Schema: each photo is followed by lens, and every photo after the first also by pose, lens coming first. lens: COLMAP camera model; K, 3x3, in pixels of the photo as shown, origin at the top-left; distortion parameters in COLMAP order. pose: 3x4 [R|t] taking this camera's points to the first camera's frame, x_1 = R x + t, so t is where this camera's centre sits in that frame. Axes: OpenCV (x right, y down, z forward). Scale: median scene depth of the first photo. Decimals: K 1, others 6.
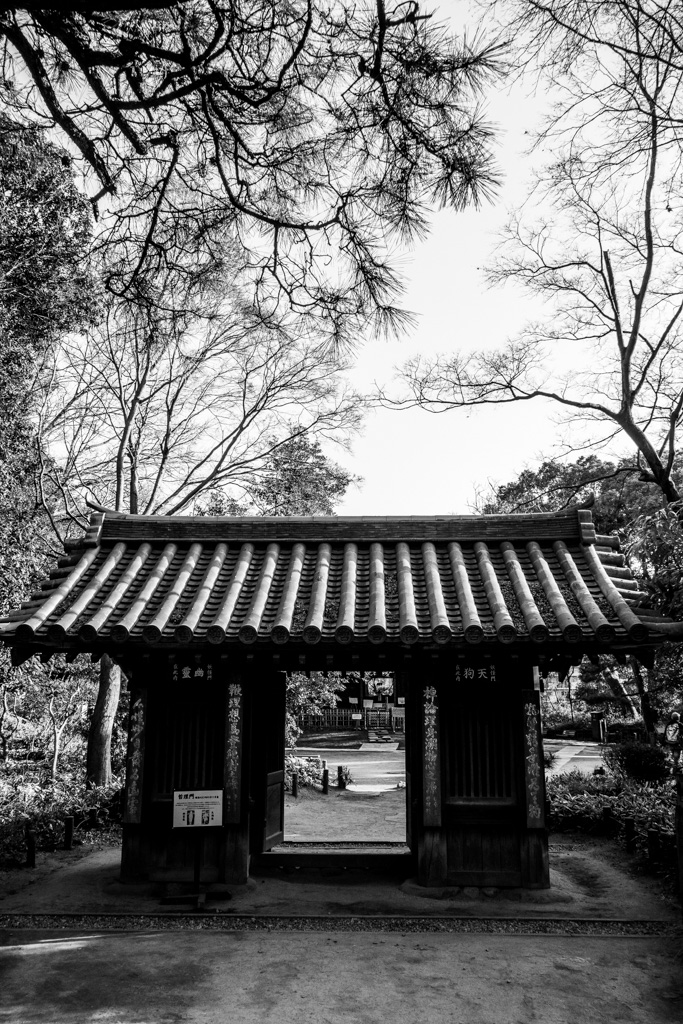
lens RADIAL K [[888.2, 0, 341.5], [0, 888.2, 512.0], [0, 0, 1]] dist [0.001082, -0.000038]
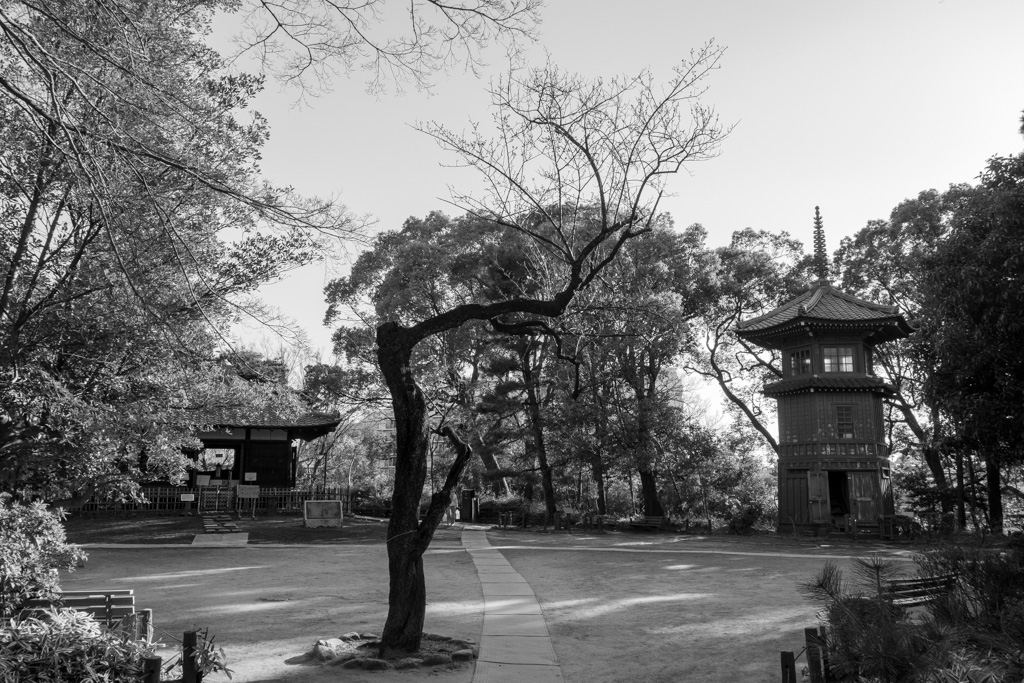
lens RADIAL K [[806.1, 0, 512.0], [0, 806.1, 341.5], [0, 0, 1]] dist [0.005022, 0.002750]
pose [[0.916189, 0.068634, 0.394825, -0.009538], [-0.084476, 0.996163, 0.022860, 0.061837], [-0.391741, -0.054297, 0.918472, 0.279936]]
